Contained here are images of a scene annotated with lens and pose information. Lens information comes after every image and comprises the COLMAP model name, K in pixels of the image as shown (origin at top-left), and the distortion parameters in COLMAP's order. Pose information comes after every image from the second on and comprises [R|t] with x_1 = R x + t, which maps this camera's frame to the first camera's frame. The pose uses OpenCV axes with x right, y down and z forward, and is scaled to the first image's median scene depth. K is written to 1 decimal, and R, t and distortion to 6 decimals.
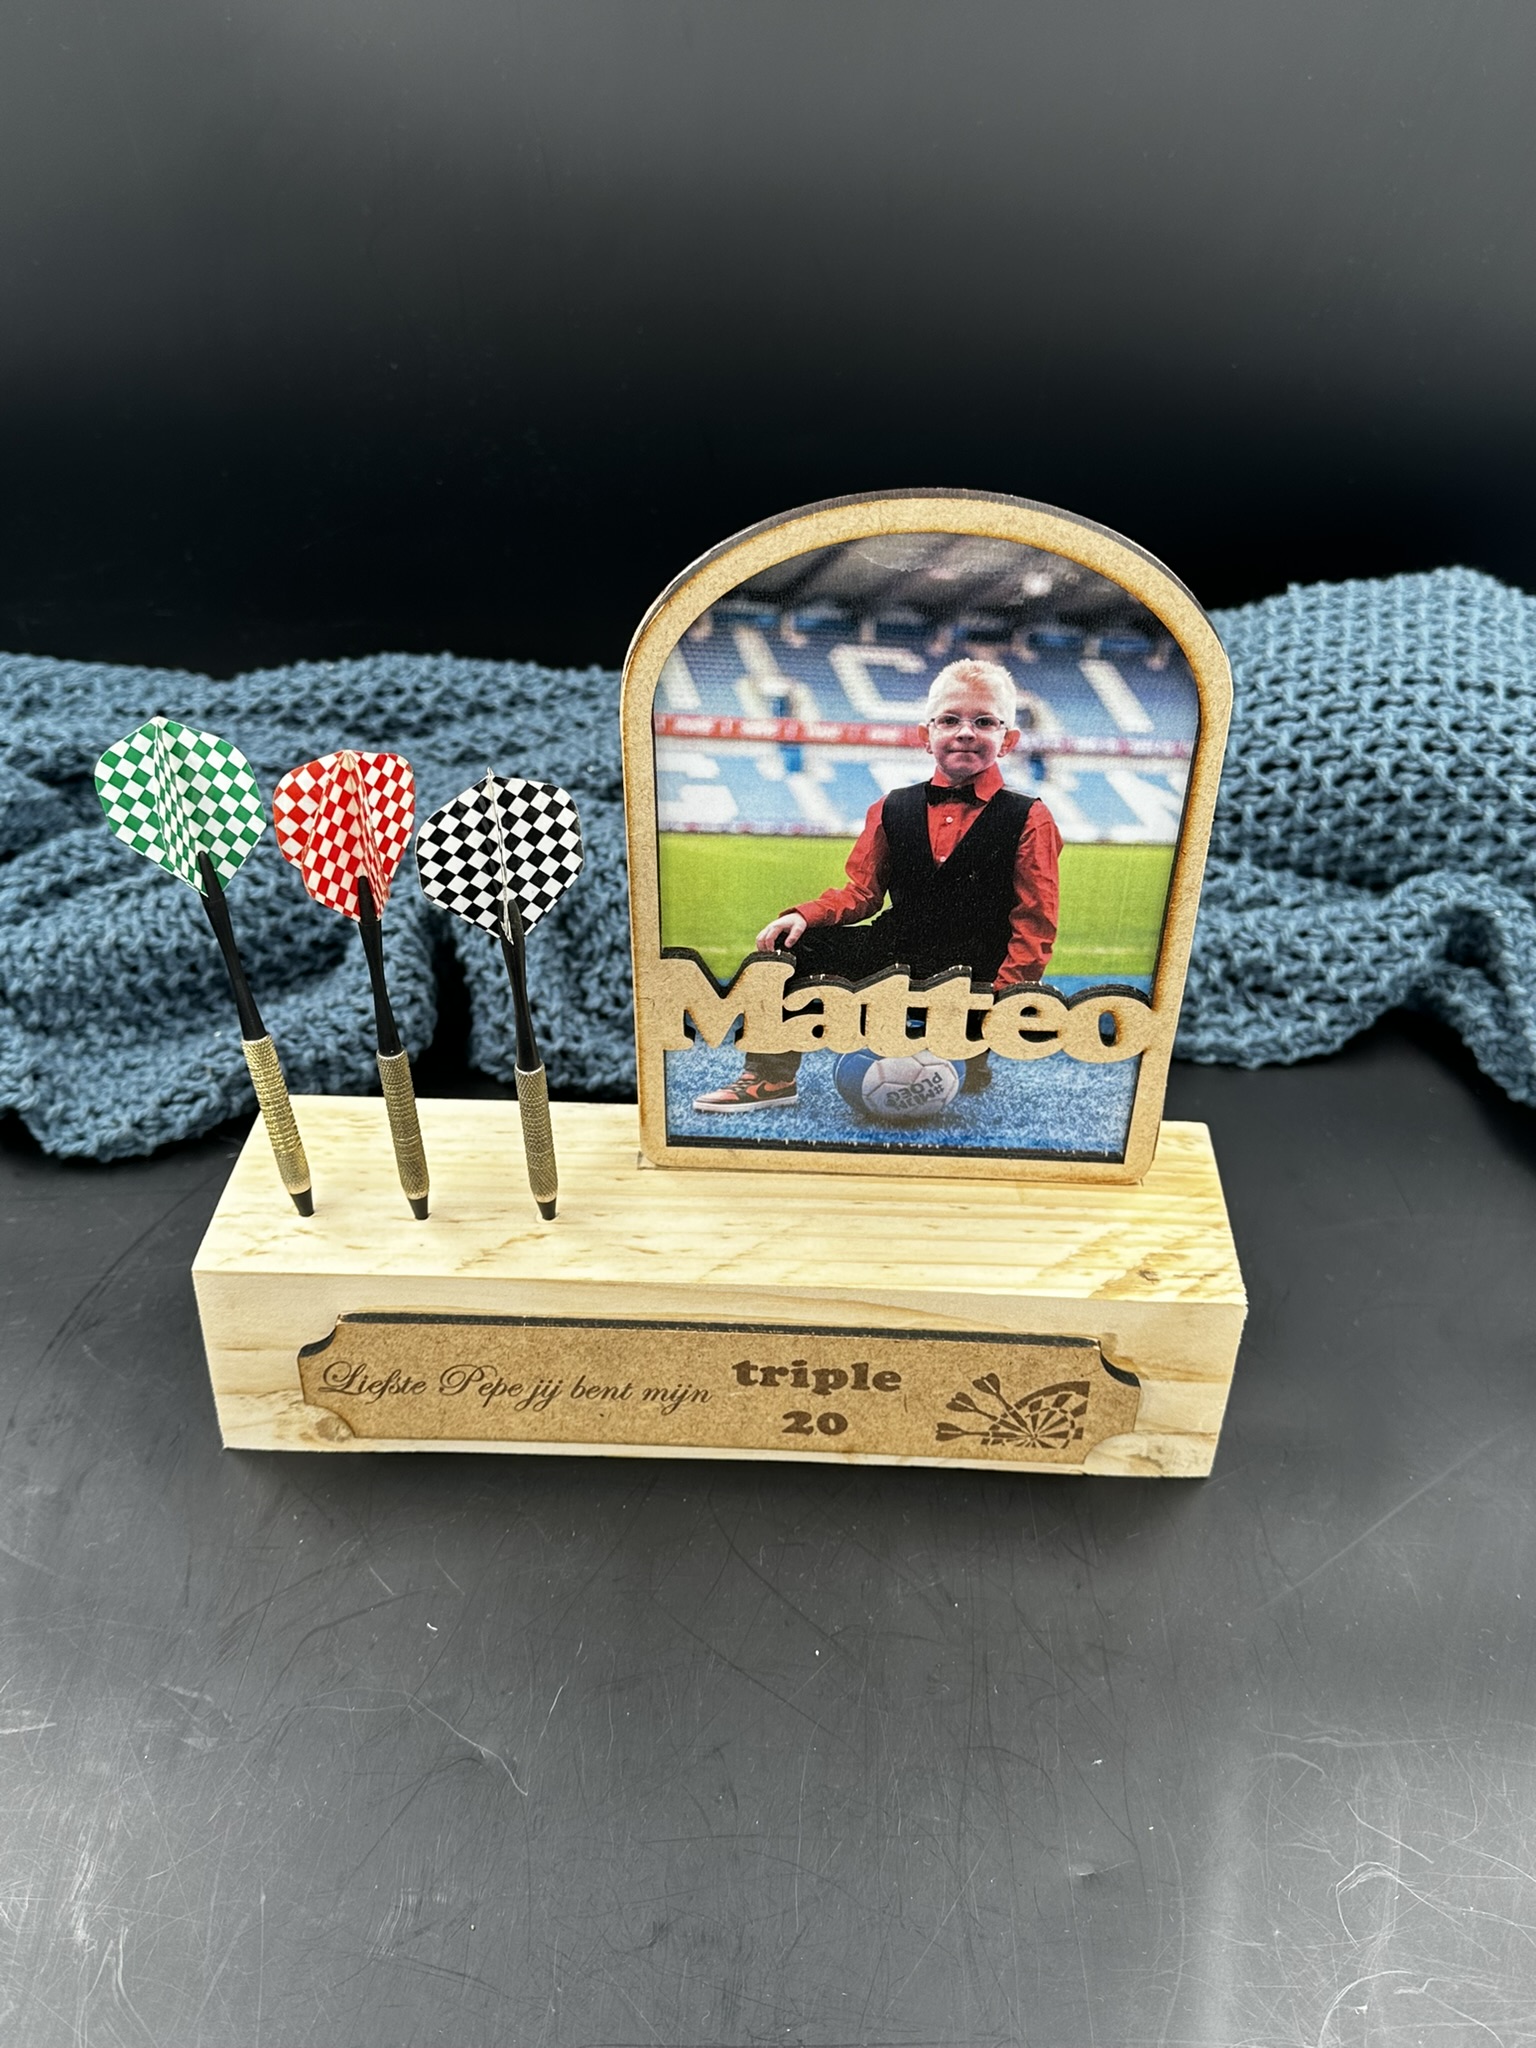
lens RADIAL K [[1850.1, 0, 768.9], [0, 1850.1, 1041.1], [0, 0, 1]] dist [0.216441, -0.550633]
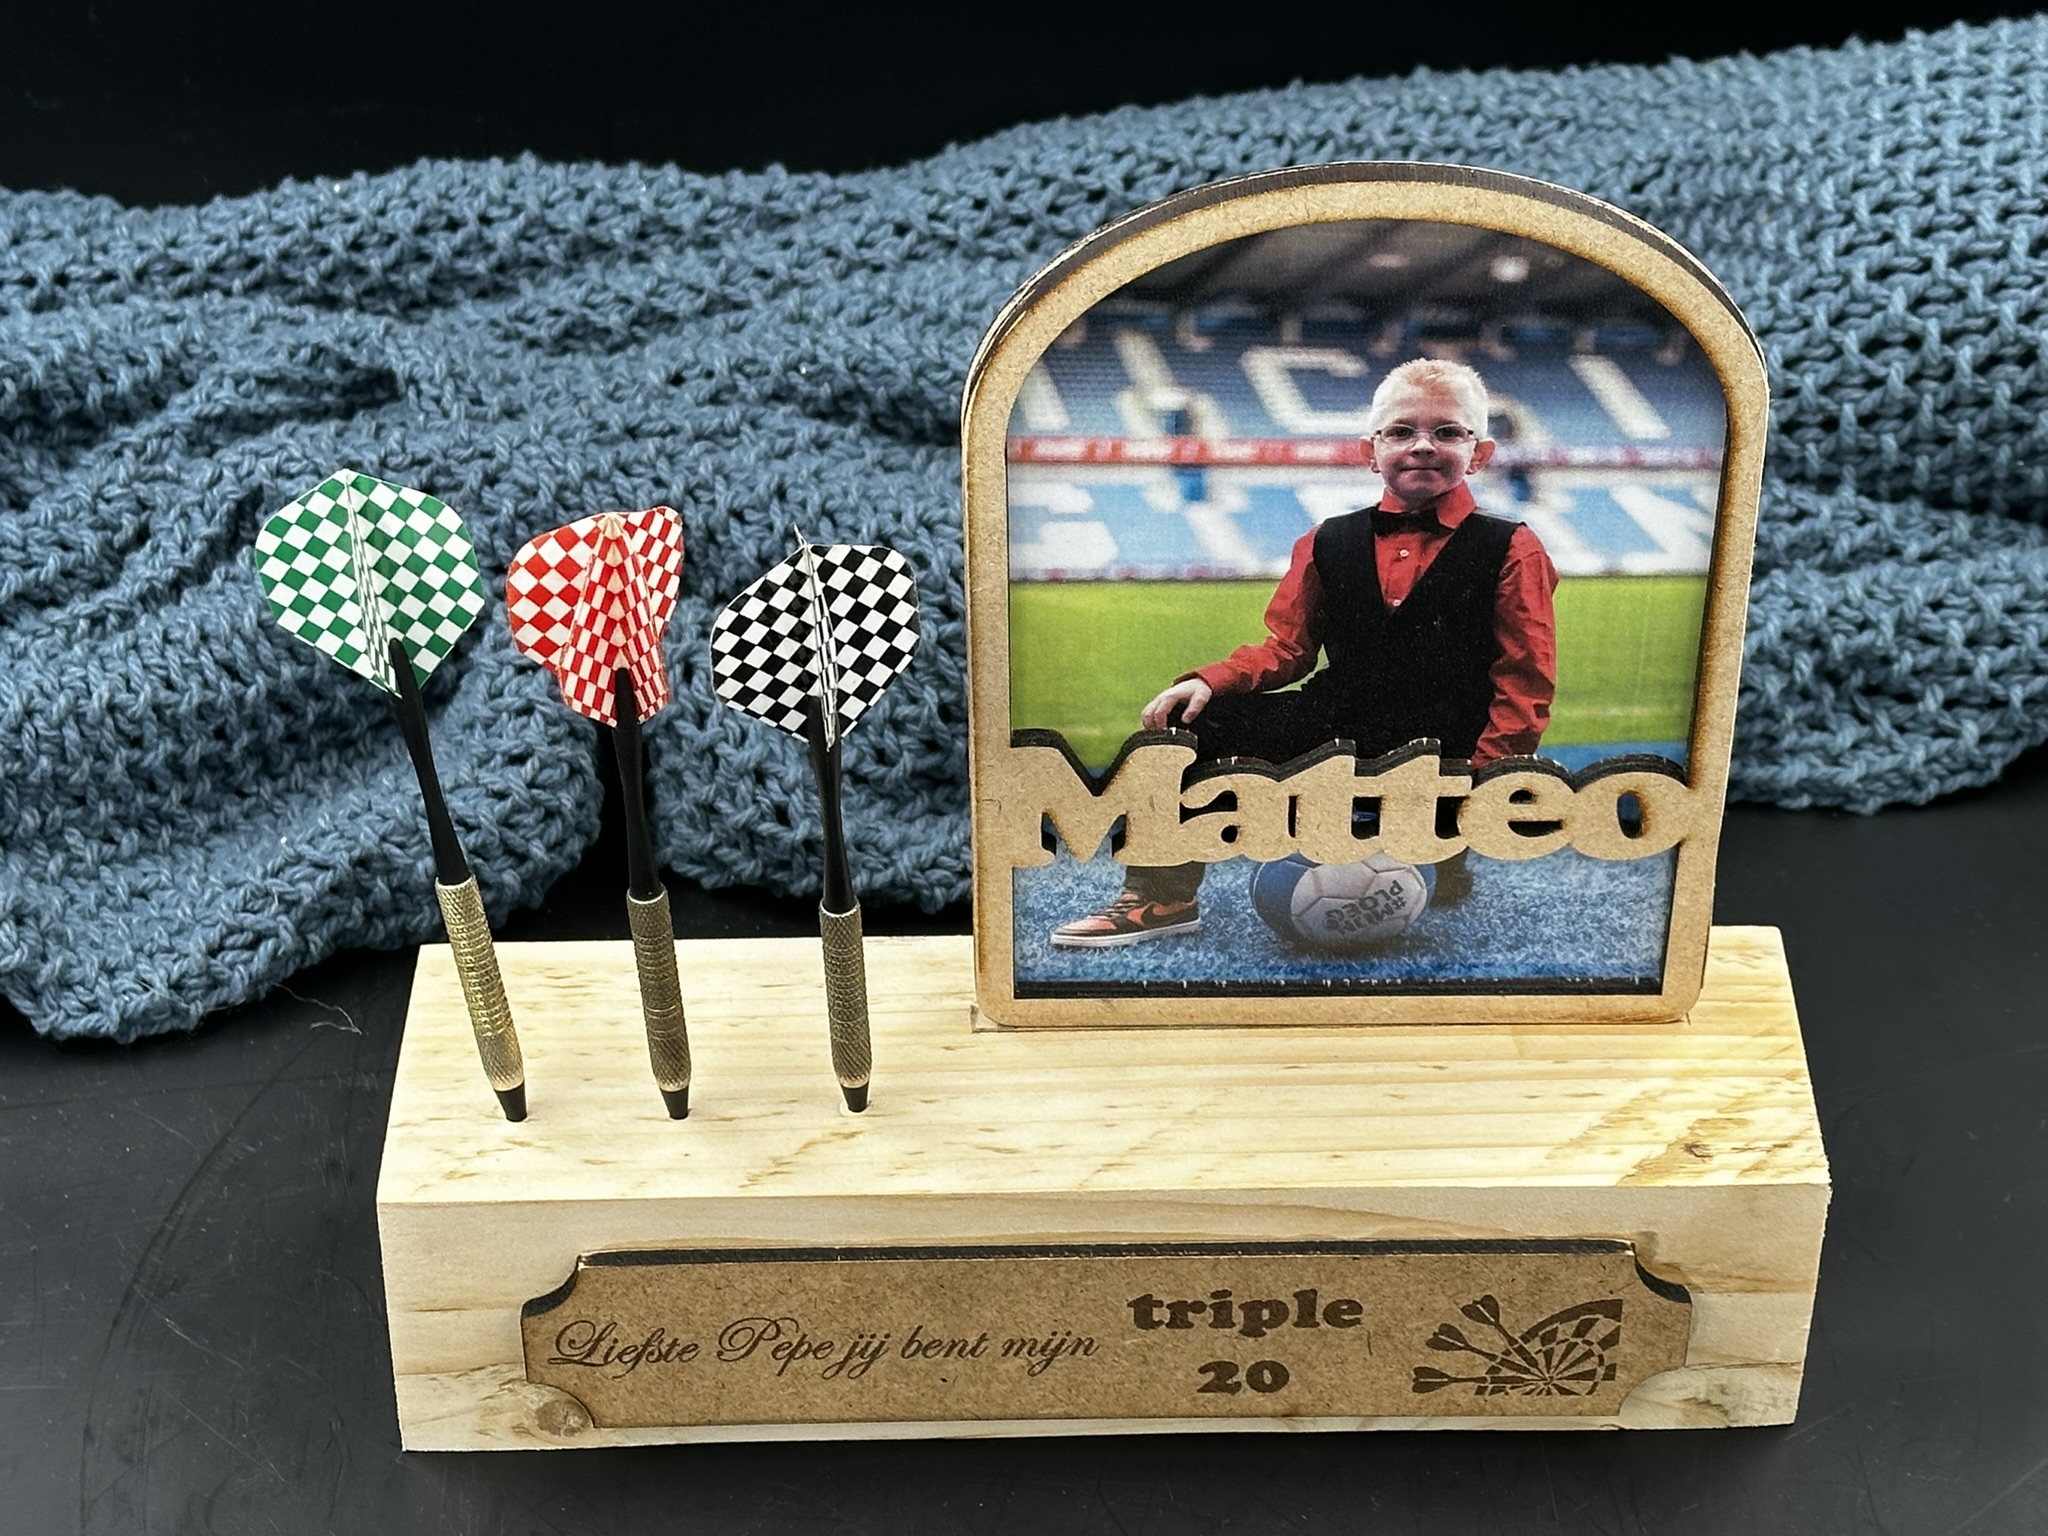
lens RADIAL K [[4277.6, 0, 1084.3], [0, 4277.6, 801.2], [0, 0, 1]] dist [0.136058, 0.111756]
pose [[0.998444, -0.043372, 0.035063, -0.063772], [0.041675, 0.997990, 0.047750, -0.072818], [-0.037063, -0.046214, 0.998244, -0.474688]]
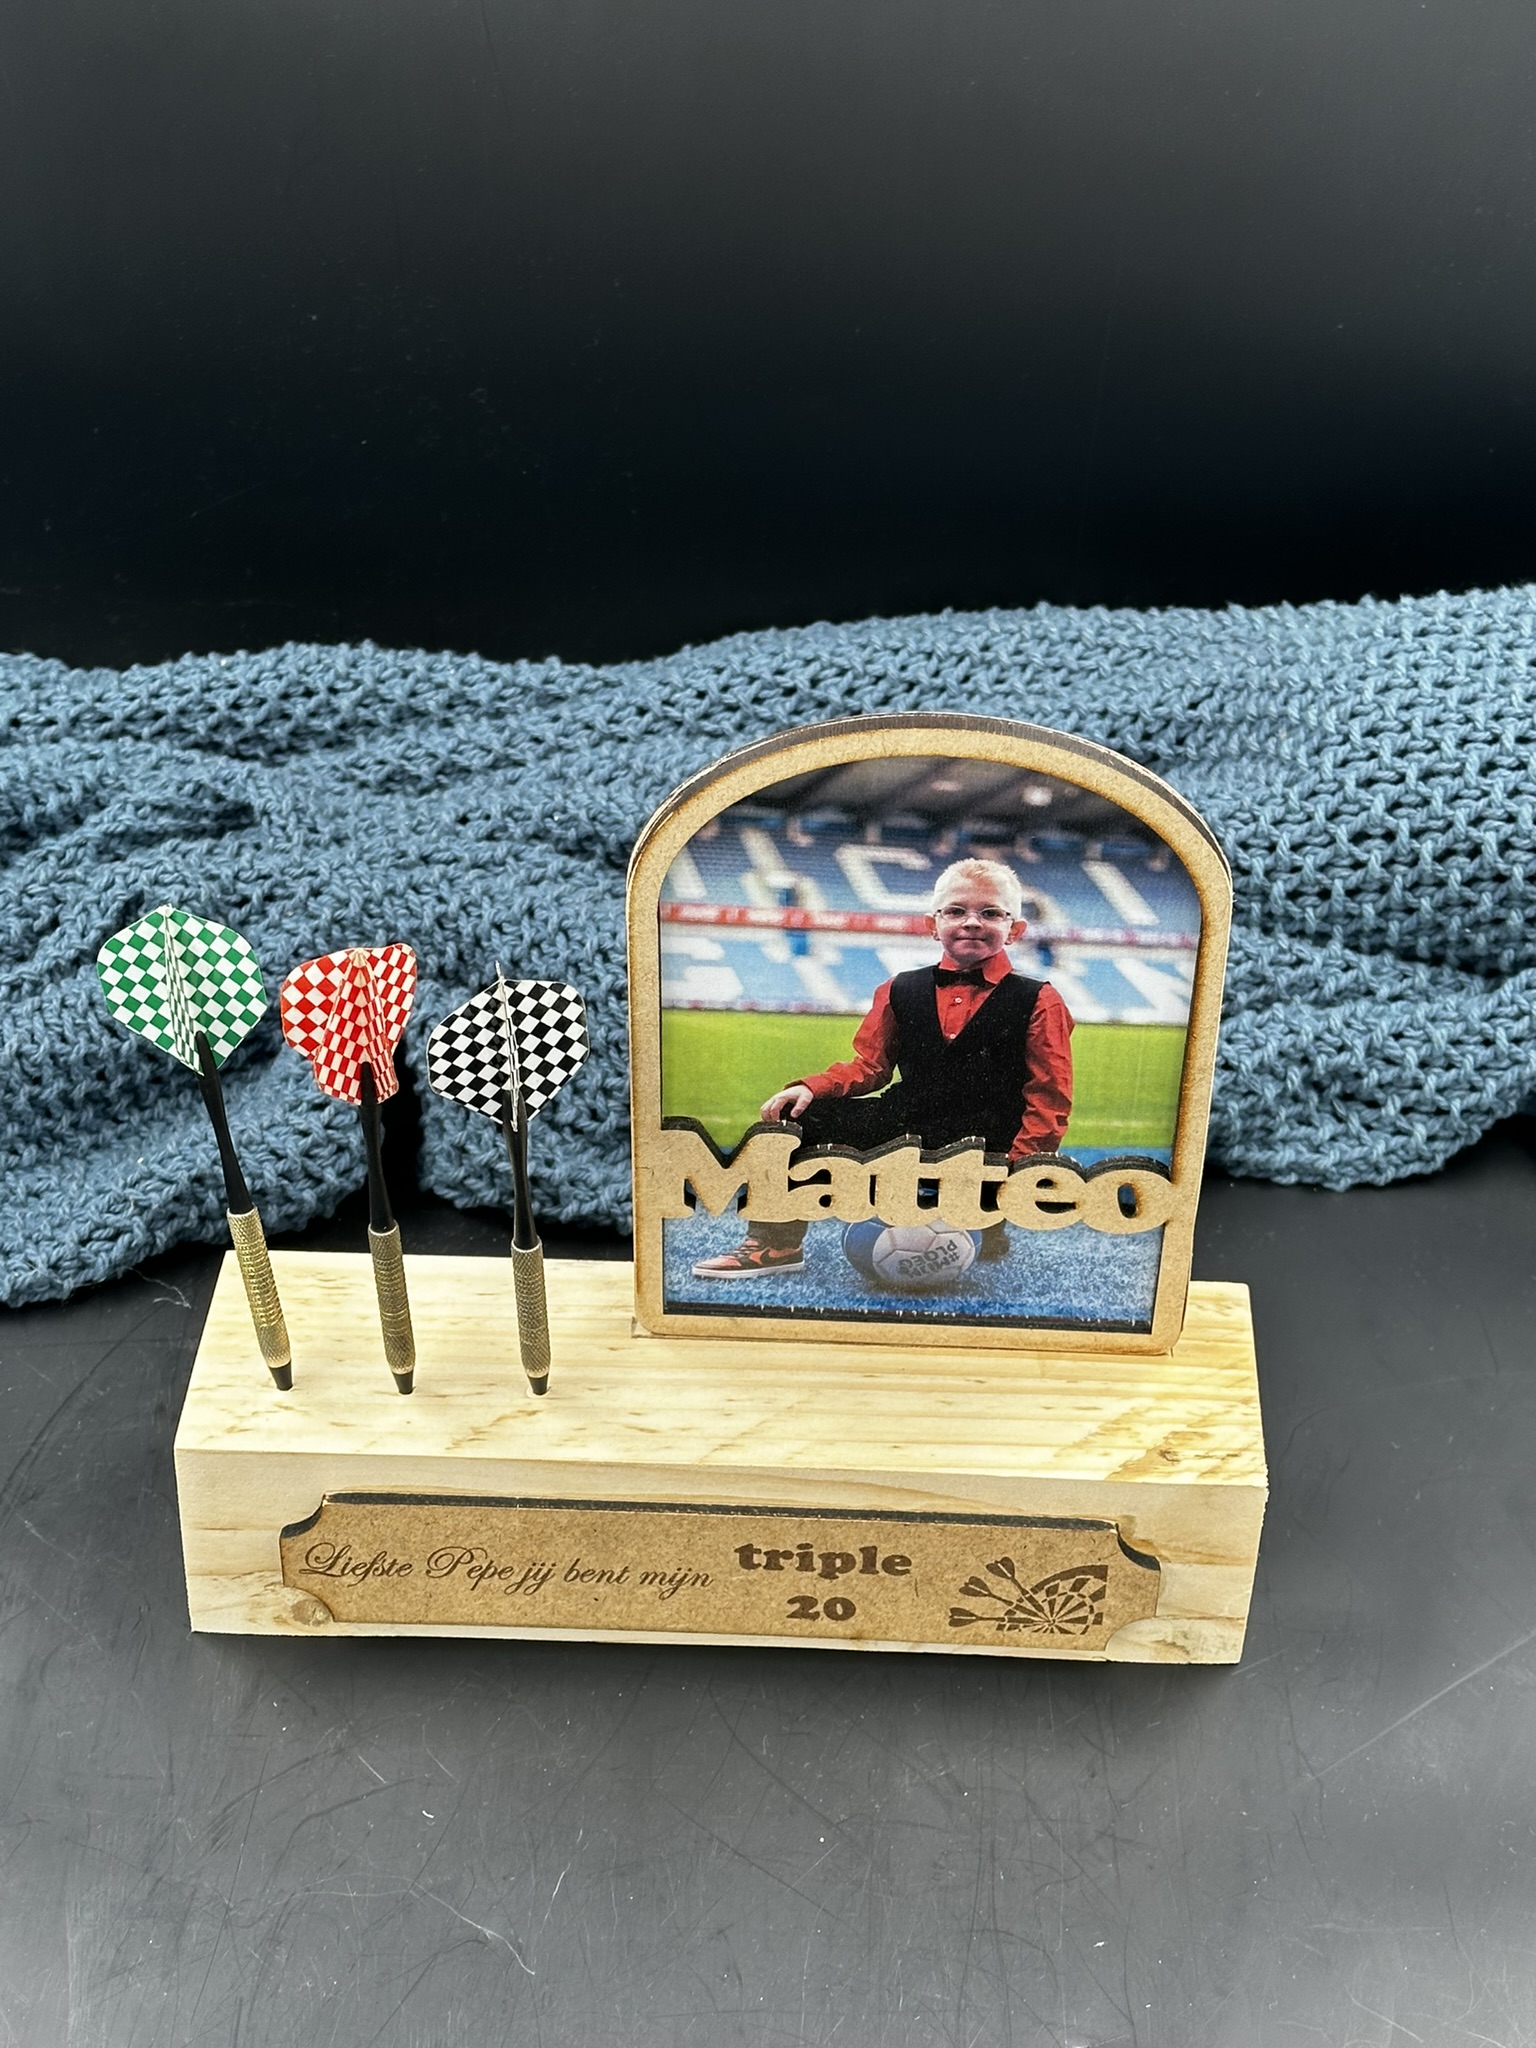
lens RADIAL K [[3243.9, 0, 768.4], [0, 3243.9, 1069.1], [0, 0, 1]] dist [0.145103, 0.037748]
pose [[0.999998, 0.001452, 0.001304, -0.003658], [-0.001509, 0.998986, 0.044994, -0.108403], [-0.001237, -0.044996, 0.998986, -0.484699]]
